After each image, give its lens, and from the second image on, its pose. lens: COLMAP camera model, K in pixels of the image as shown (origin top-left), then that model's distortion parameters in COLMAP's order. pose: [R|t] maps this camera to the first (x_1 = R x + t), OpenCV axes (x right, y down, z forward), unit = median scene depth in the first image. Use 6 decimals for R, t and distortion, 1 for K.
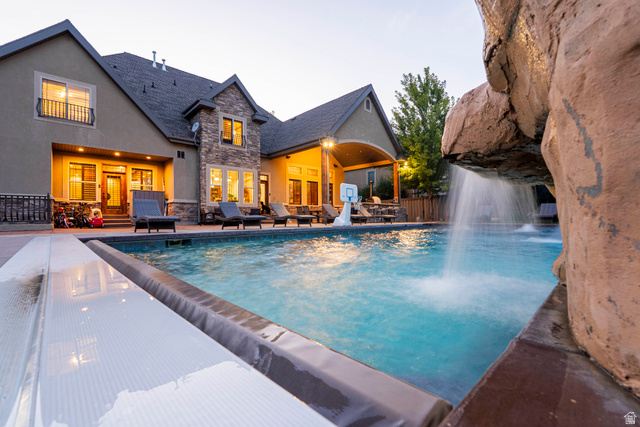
lens RADIAL K [[282.5, 0, 320.3], [0, 282.5, 215.3], [0, 0, 1]] dist [-0.006980, 0.000661]
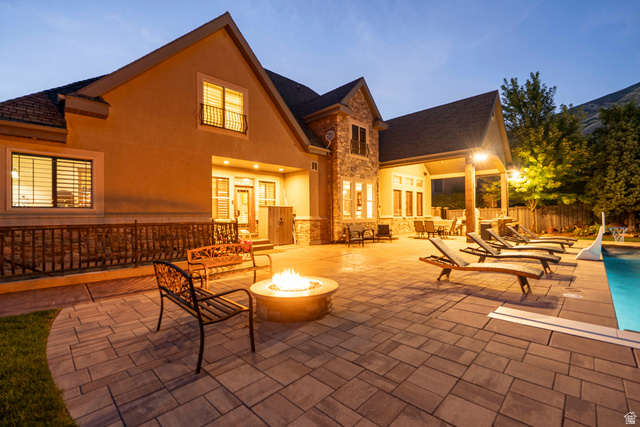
lens RADIAL K [[282.5, 0, 320.5], [0, 282.5, 214.6], [0, 0, 1]] dist [-0.006980, 0.000661]
pose [[0.999412, 0.002929, 0.034168, -0.494269], [-0.003116, 0.999980, 0.005448, -0.064199], [-0.034151, -0.005551, 0.999401, 0.096140]]
